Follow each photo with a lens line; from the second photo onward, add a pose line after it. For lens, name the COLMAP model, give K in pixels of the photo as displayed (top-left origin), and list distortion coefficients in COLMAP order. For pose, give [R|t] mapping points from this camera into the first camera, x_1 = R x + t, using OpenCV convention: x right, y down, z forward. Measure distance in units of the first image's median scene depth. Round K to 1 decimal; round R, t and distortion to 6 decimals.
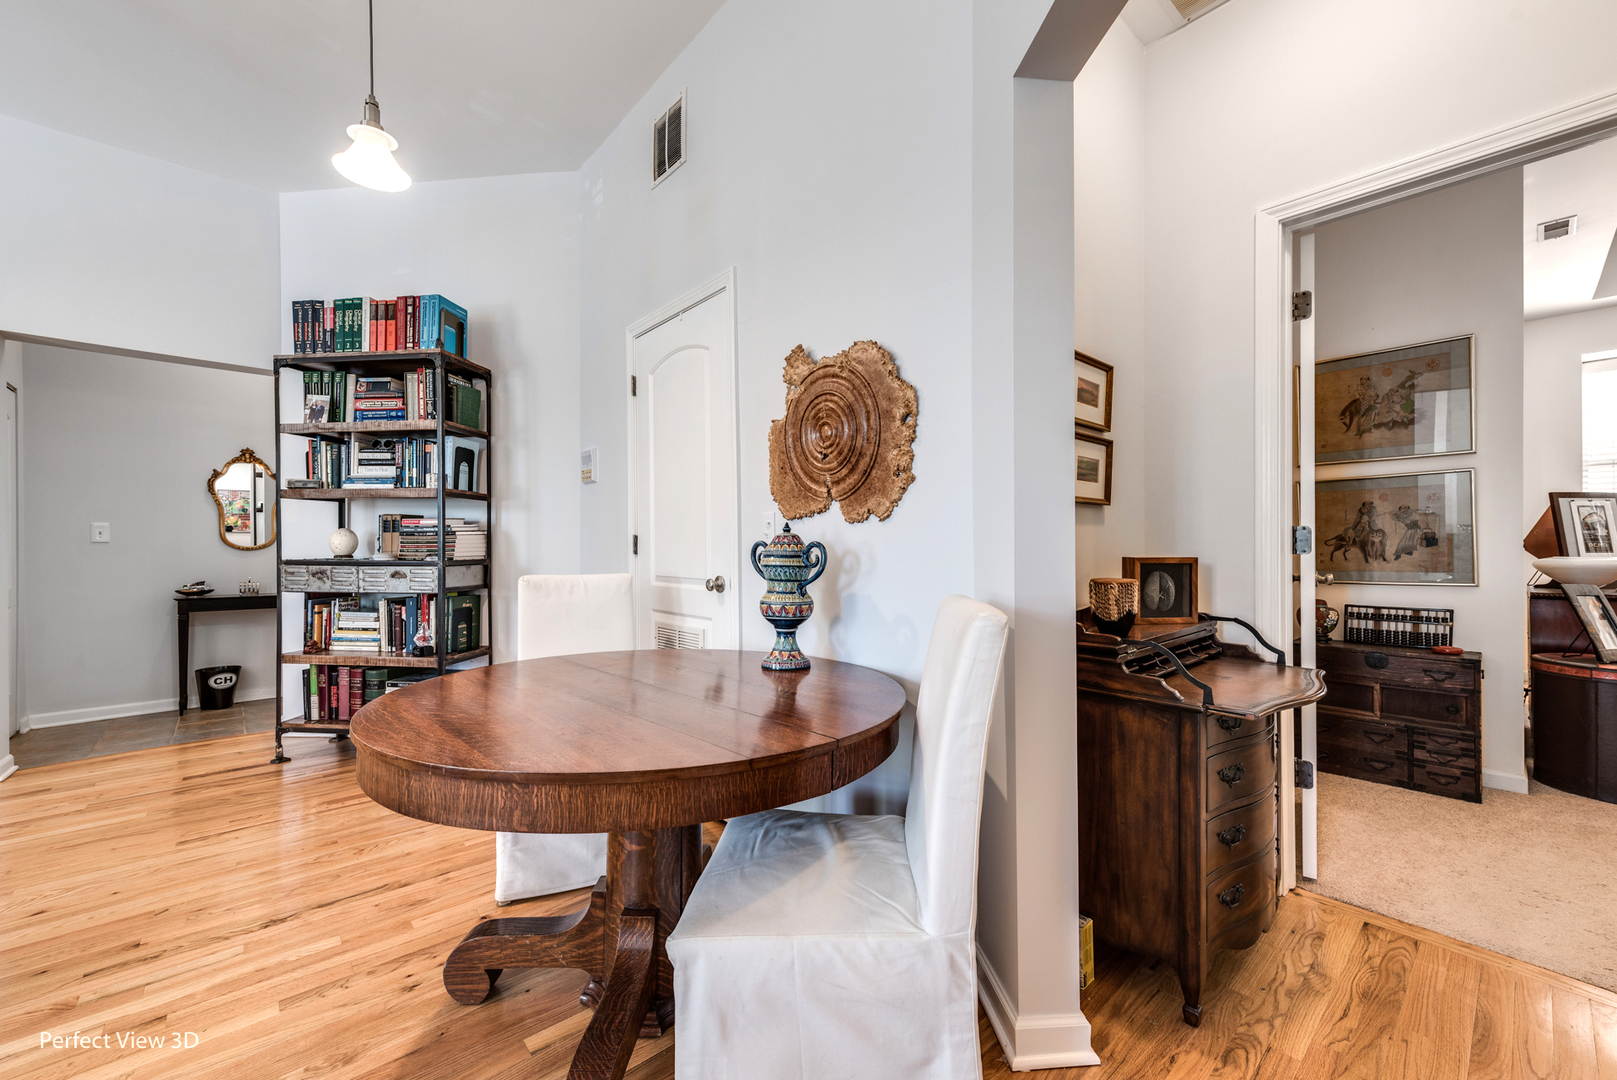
lens RADIAL K [[639.7, 0, 820.9], [0, 639.7, 542.8], [0, 0, 1]] dist [0.007816, -0.001661]
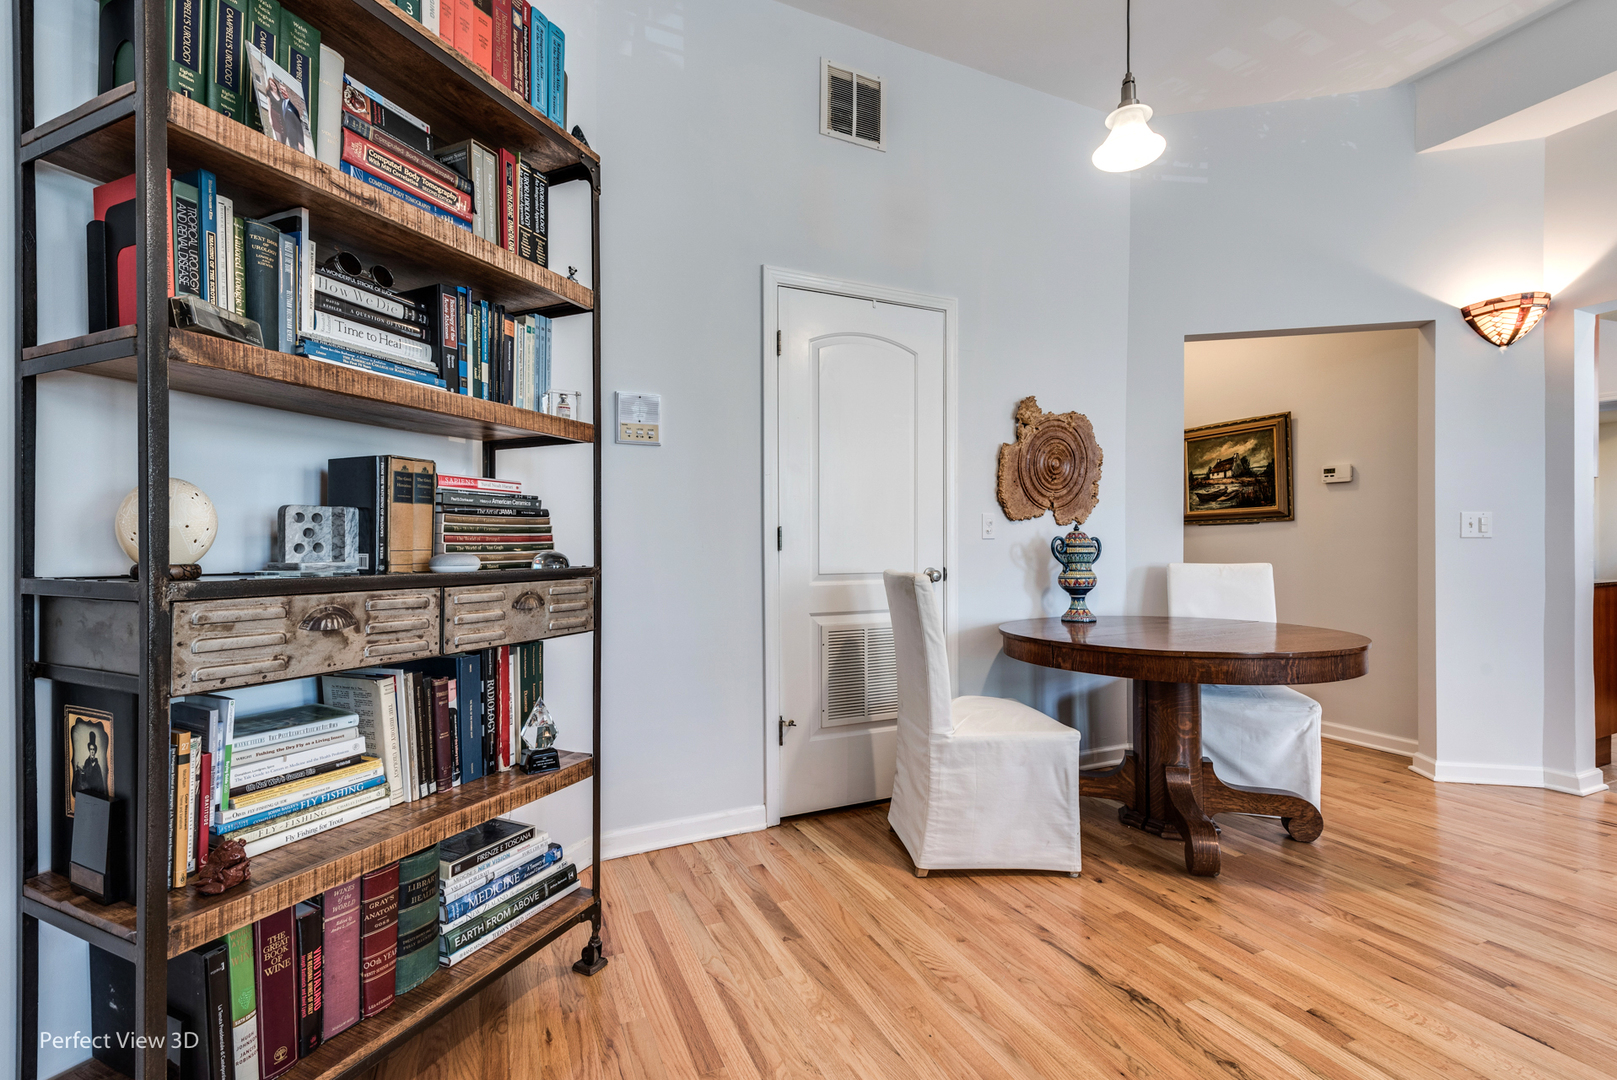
lens RADIAL K [[703.8, 0, 798.0], [0, 703.8, 544.8], [0, 0, 1]] dist [0.005653, -0.000347]
pose [[0.299385, 0.000415, 0.954132, -1.054126], [-0.000503, 1.000000, -0.000277, 0.010230], [-0.954132, -0.000397, 0.299385, 0.656418]]
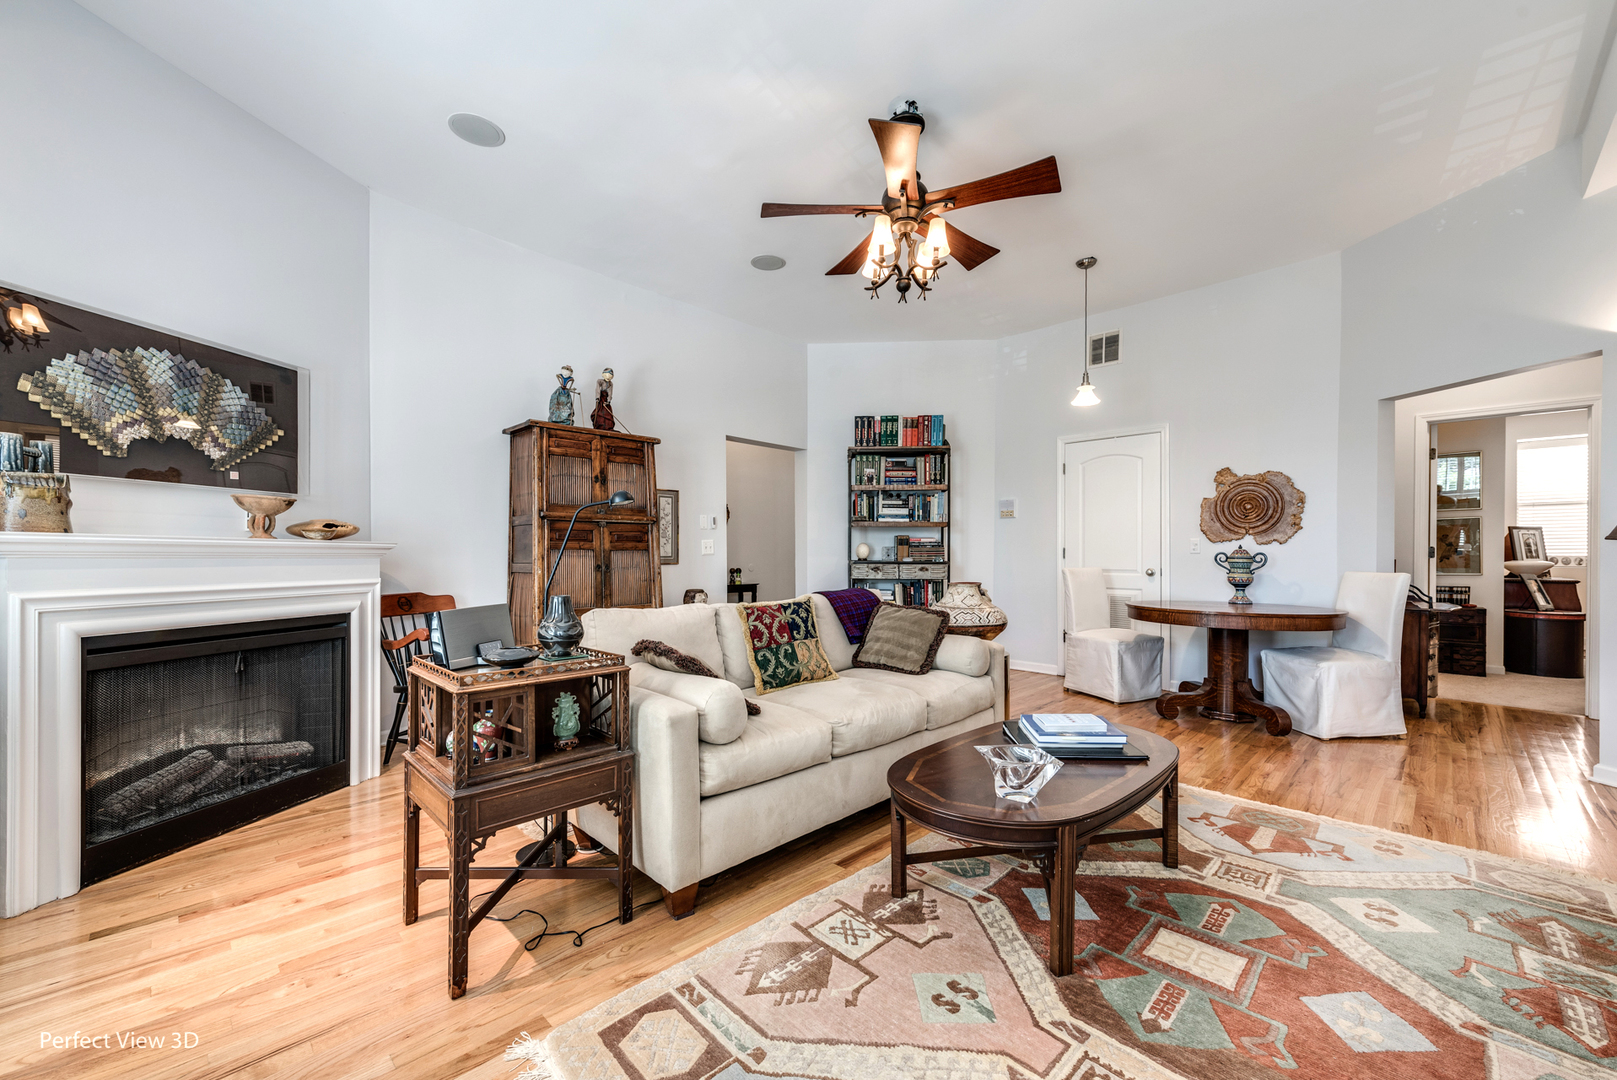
lens RADIAL K [[639.7, 0, 807.8], [0, 639.7, 558.9], [0, 0, 1]] dist [0.007816, -0.001661]
pose [[0.997926, 0.002035, 0.064347, -1.083067], [-0.002944, 0.999897, 0.014031, -0.004096], [-0.064312, -0.014191, 0.997829, -0.780684]]
